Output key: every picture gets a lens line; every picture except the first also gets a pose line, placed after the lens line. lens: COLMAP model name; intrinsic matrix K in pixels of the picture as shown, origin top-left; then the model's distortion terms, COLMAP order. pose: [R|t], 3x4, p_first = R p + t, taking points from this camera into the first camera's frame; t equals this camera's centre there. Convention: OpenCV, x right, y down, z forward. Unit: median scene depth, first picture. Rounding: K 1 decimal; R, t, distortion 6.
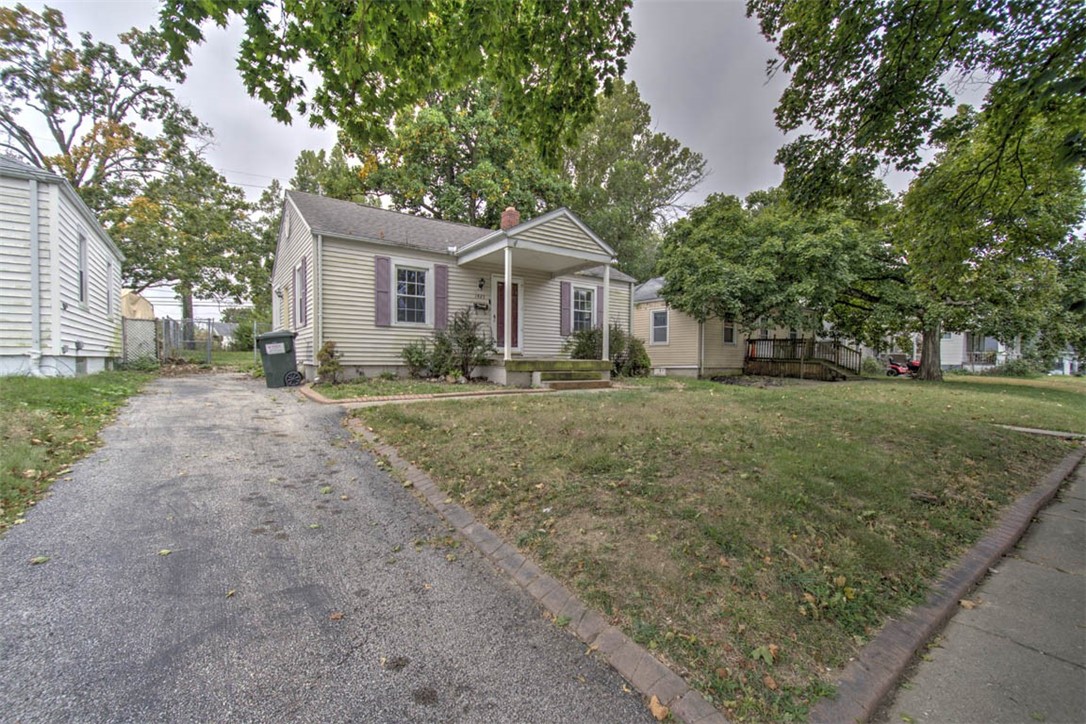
lens RADIAL K [[490.9, 0, 543.0], [0, 490.9, 362.0], [0, 0, 1]] dist [-0.002699, -0.000272]
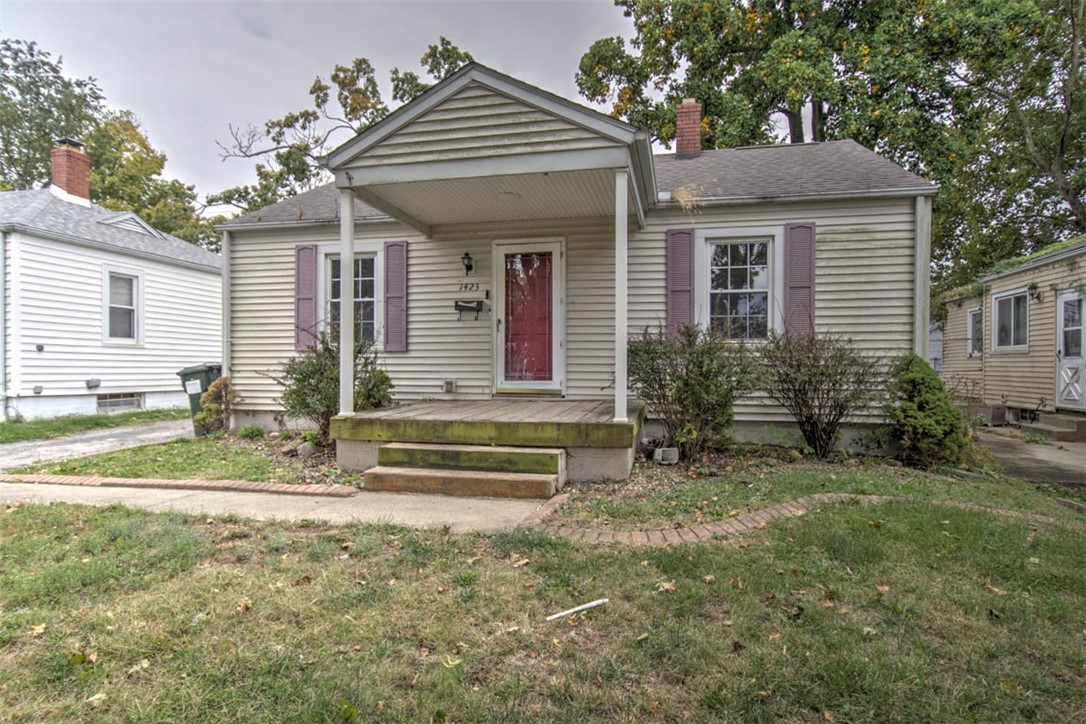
lens RADIAL K [[621.8, 0, 539.9], [0, 621.8, 361.6], [0, 0, 1]] dist [-0.006869, 0.000699]
pose [[0.642976, -0.012675, -0.765781, 0.431673], [0.000630, 0.999871, -0.016021, -0.039535], [0.765886, 0.009819, 0.642901, 0.605197]]
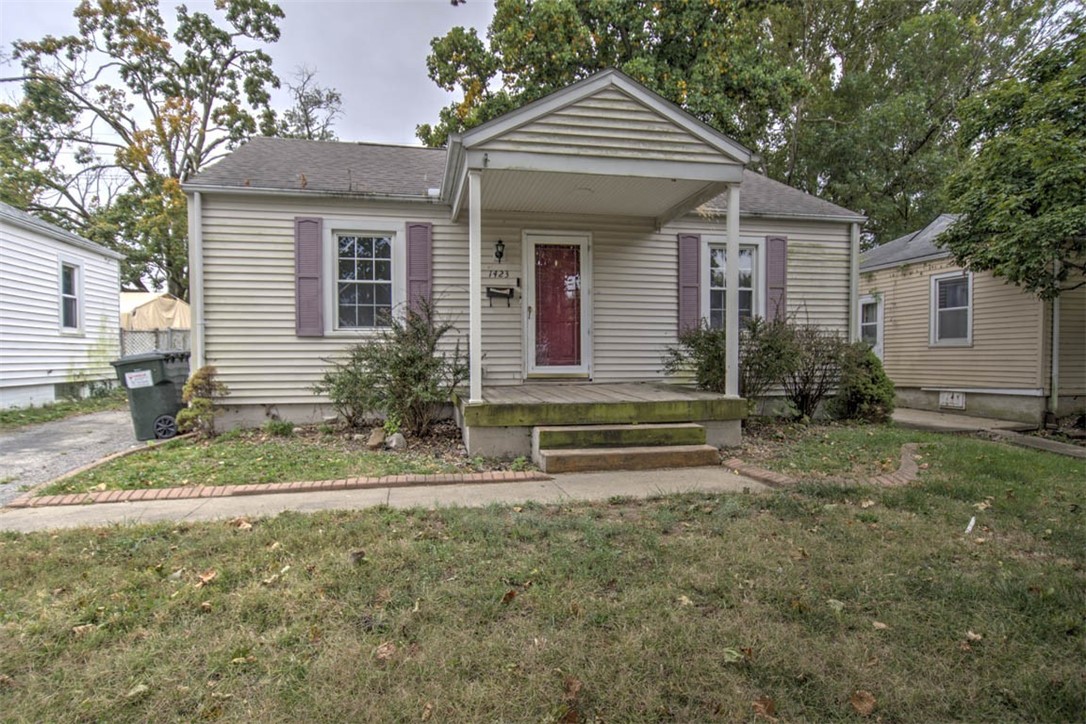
lens RADIAL K [[621.8, 0, 539.9], [0, 621.8, 361.6], [0, 0, 1]] dist [-0.006869, 0.000699]
pose [[0.899413, -0.004974, -0.437071, 0.208287], [0.008378, 0.999948, 0.005862, -0.038917], [0.437019, -0.008934, 0.899408, 0.387924]]
